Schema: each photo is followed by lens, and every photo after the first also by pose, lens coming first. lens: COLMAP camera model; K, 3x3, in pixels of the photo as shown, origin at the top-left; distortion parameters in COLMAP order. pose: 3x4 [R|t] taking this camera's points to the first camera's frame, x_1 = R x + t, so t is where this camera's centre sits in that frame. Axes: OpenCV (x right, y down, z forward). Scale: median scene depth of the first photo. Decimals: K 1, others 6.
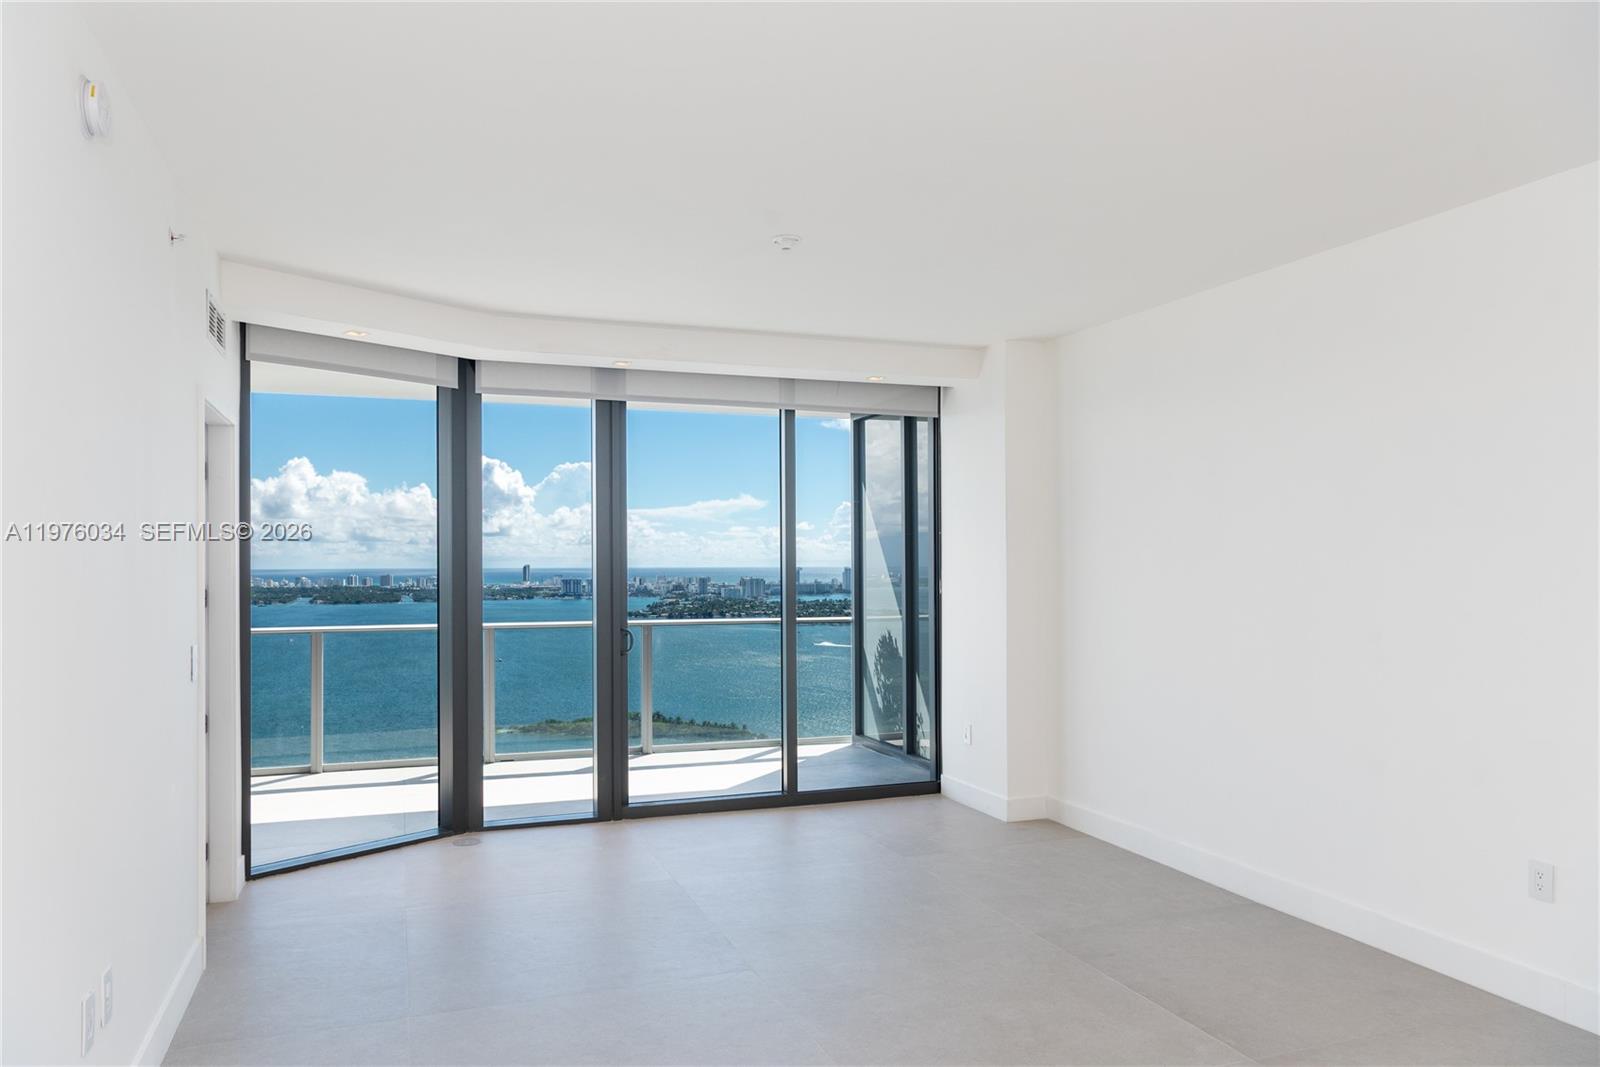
lens RADIAL K [[1083.6, 0, 737.3], [0, 1083.6, 574.2], [0, 0, 1]] dist [0.026522, -0.001090]
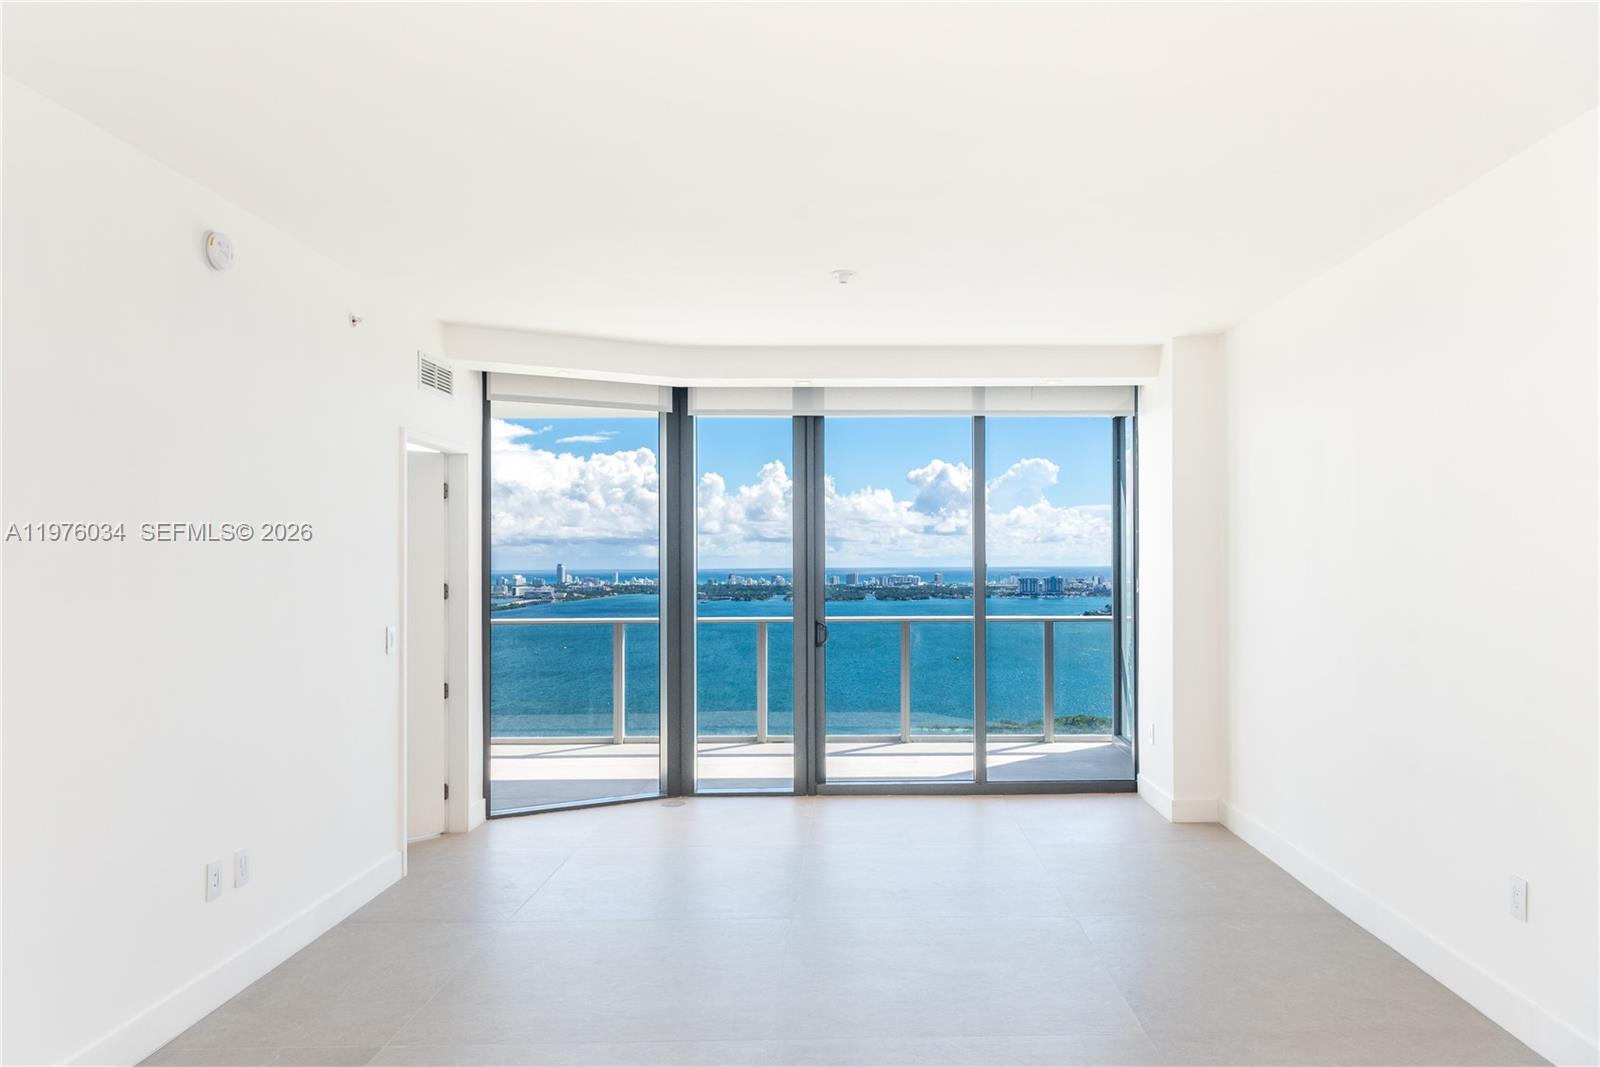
lens RADIAL K [[1083.6, 0, 802.6], [0, 1083.6, 570.8], [0, 0, 1]] dist [0.026522, -0.001090]
pose [[0.948749, -0.000221, -0.316032, 0.227257], [-0.000849, 0.999994, -0.003249, 0.001371], [0.316031, 0.003351, 0.948743, -0.051087]]
